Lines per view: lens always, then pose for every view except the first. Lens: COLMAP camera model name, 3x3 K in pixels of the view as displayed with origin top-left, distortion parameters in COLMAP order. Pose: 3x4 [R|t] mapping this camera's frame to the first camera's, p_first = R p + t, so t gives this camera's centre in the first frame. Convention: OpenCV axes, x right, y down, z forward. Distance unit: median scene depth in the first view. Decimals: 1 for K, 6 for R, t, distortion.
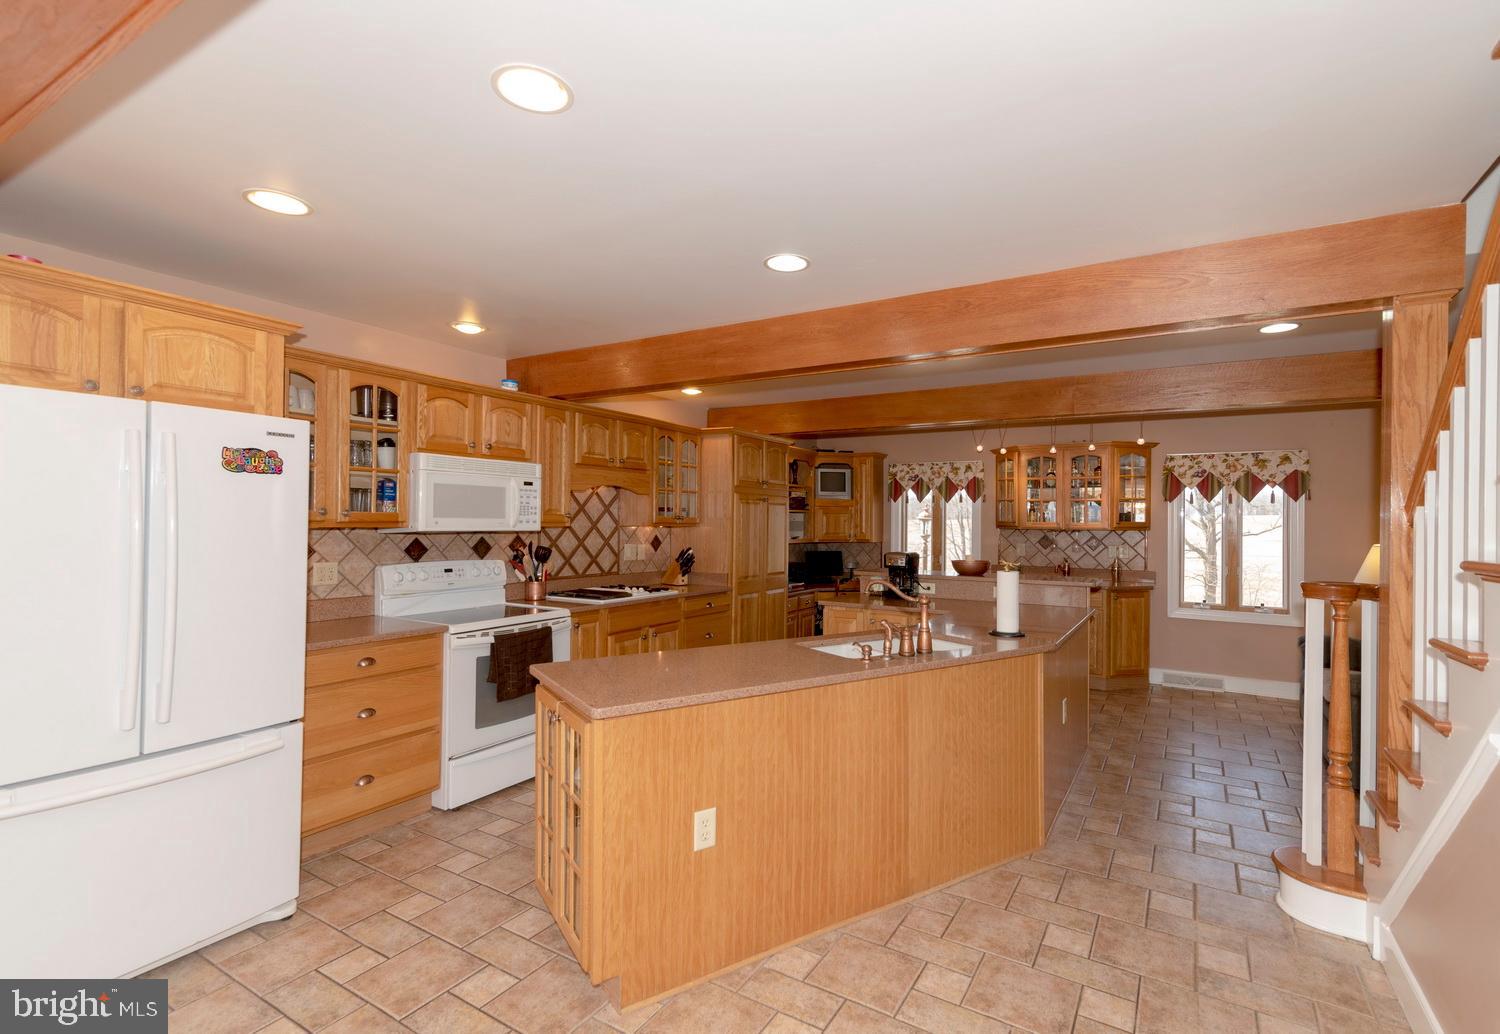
lens RADIAL K [[686.5, 0, 768.2], [0, 686.5, 491.5], [0, 0, 1]] dist [0.011943, 0.000322]
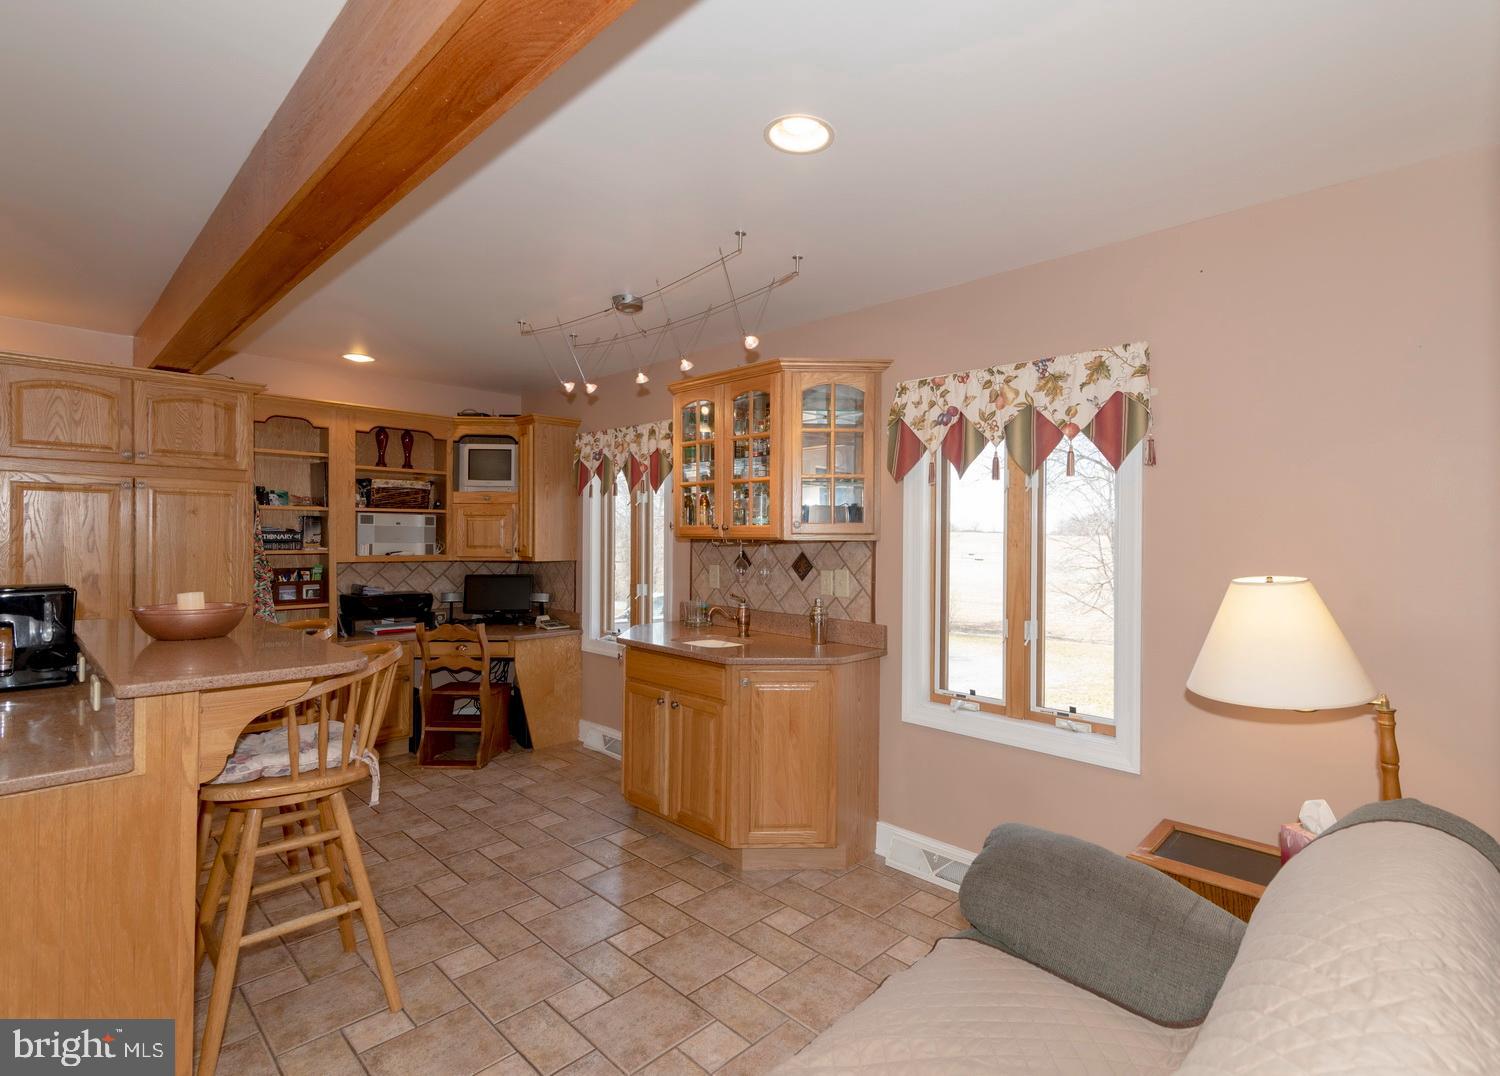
lens RADIAL K [[719.7, 0, 809.3], [0, 719.7, 542.0], [0, 0, 1]] dist [0.016098, -0.001735]
pose [[0.978889, 0.002443, -0.204378, 0.757451], [0.007690, 0.998780, 0.048770, 0.038612], [0.204248, -0.049312, 0.977676, 0.612402]]
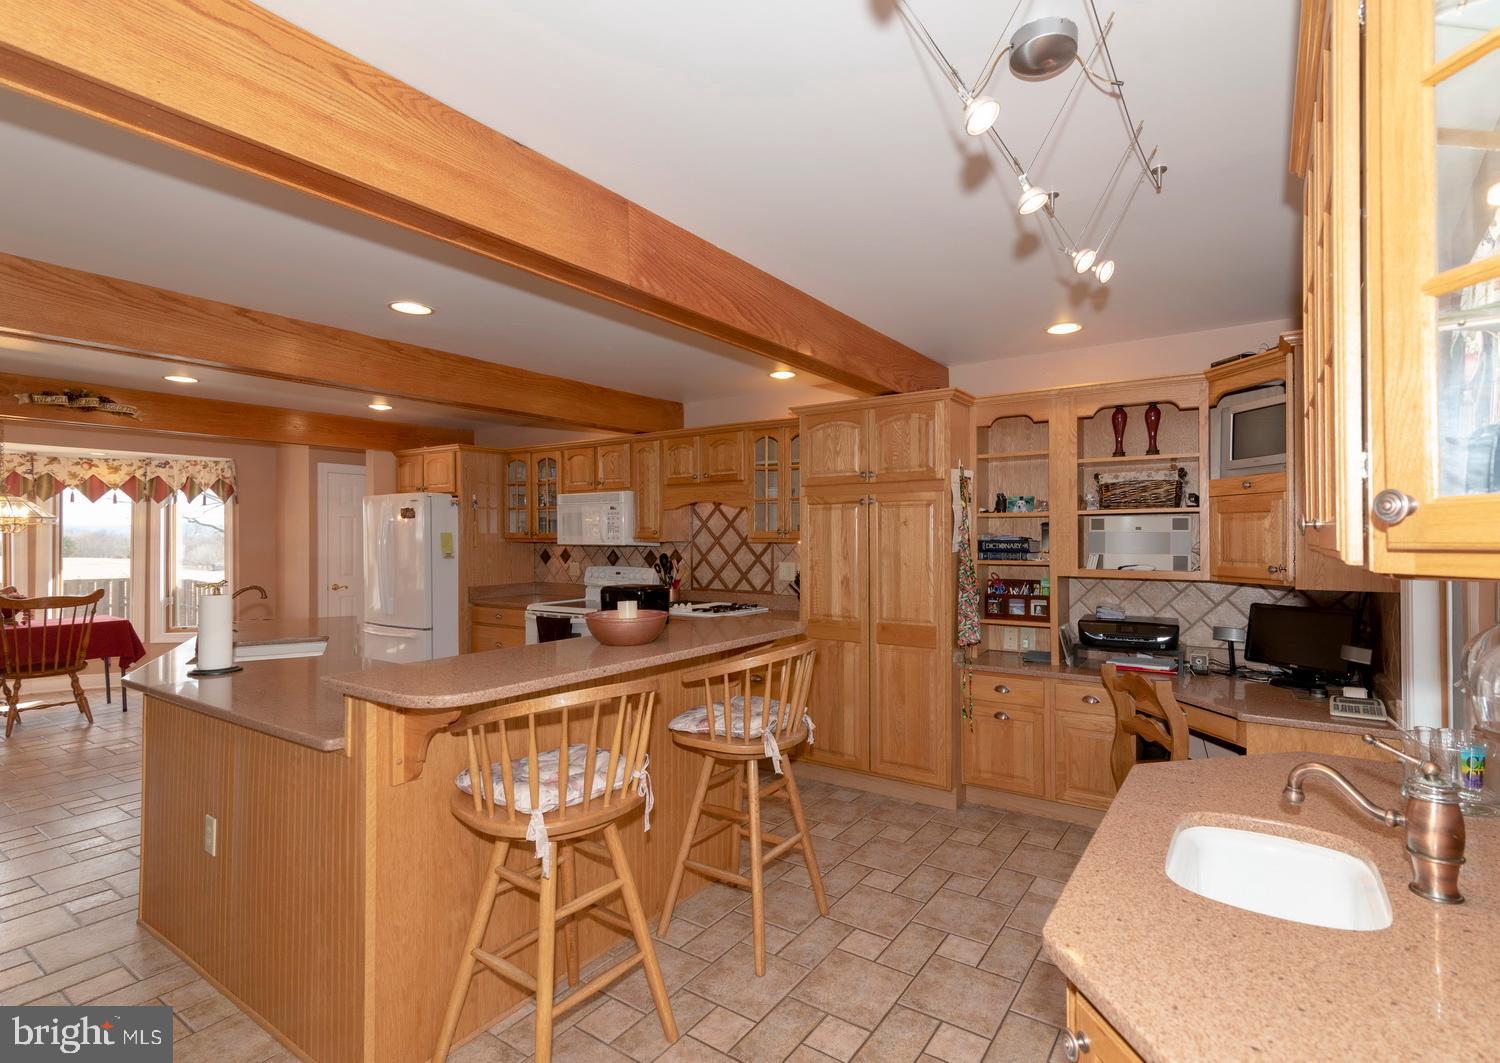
lens RADIAL K [[719.7, 0, 800.1], [0, 719.7, 533.4], [0, 0, 1]] dist [0.016098, -0.001735]
pose [[-0.039585, -0.010551, -0.999160, 0.770028], [0.046849, 0.998825, -0.012404, 0.054299], [0.998117, -0.047301, -0.039044, 1.112905]]
